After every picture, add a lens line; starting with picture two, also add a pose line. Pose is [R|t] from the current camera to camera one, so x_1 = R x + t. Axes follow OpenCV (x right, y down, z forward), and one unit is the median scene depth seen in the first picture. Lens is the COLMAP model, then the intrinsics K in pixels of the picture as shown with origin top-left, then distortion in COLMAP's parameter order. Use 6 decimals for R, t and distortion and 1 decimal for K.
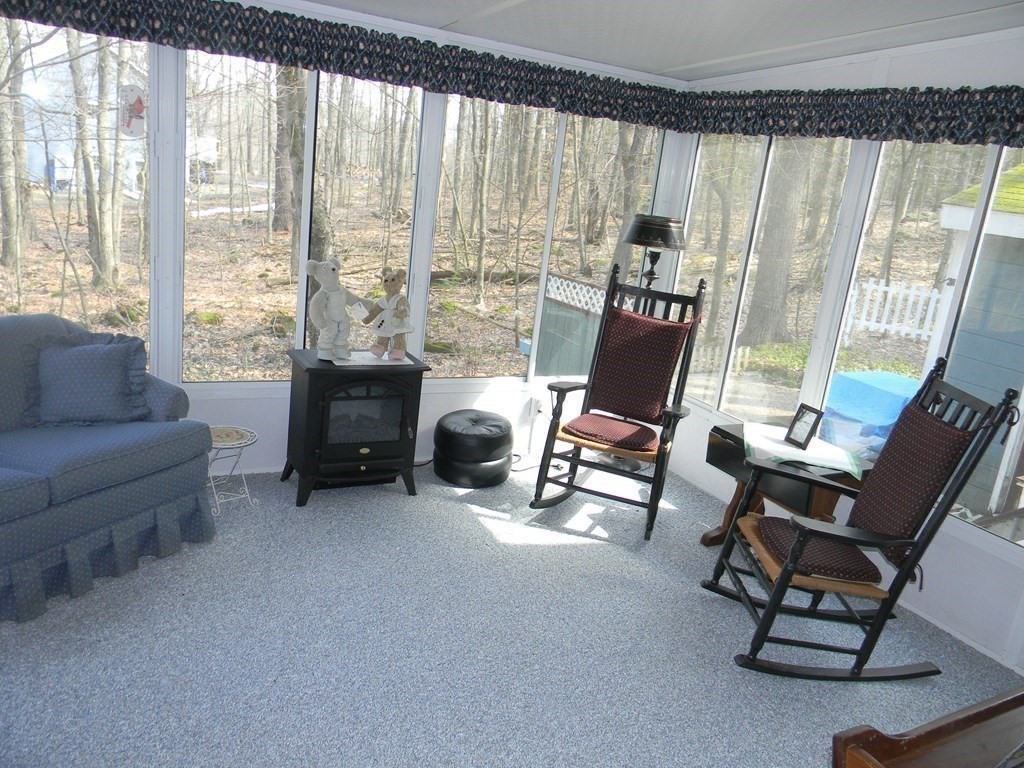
lens RADIAL K [[817.4, 0, 507.8], [0, 817.4, 384.6], [0, 0, 1]] dist [0.009460, -0.006198]
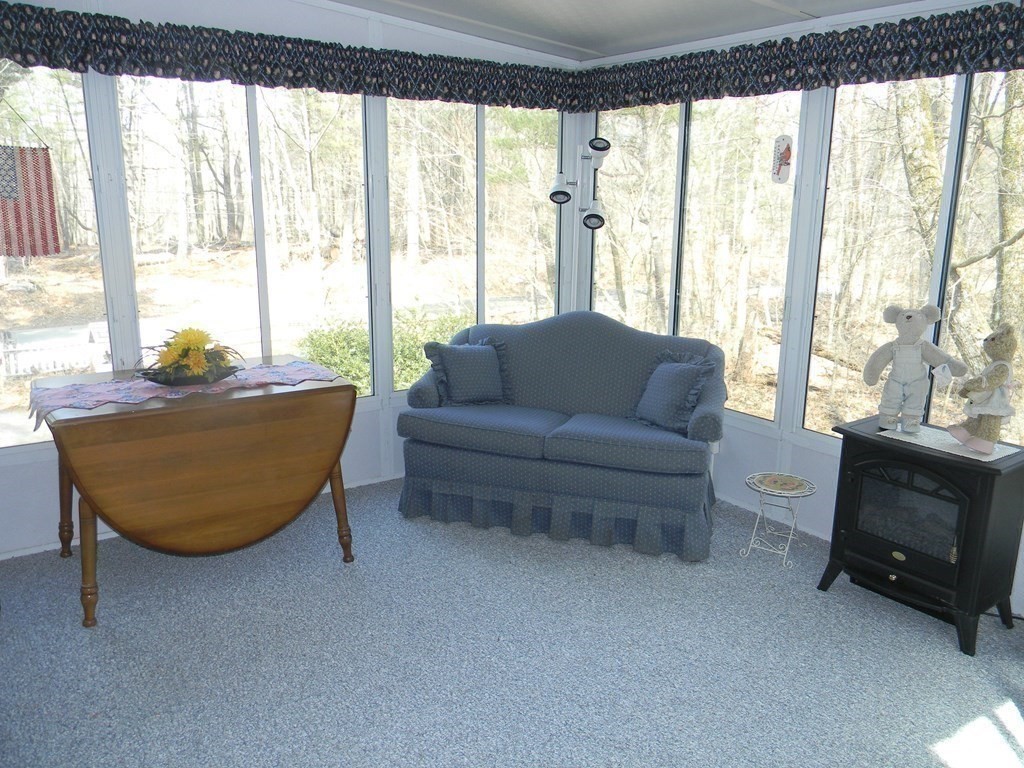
lens RADIAL K [[817.4, 0, 508.2], [0, 817.4, 383.6], [0, 0, 1]] dist [0.009460, -0.006198]
pose [[0.131604, 0.118376, -0.984209, 0.574383], [-0.245581, 0.965788, 0.083323, -0.054005], [0.960401, 0.230737, 0.156172, 0.561482]]
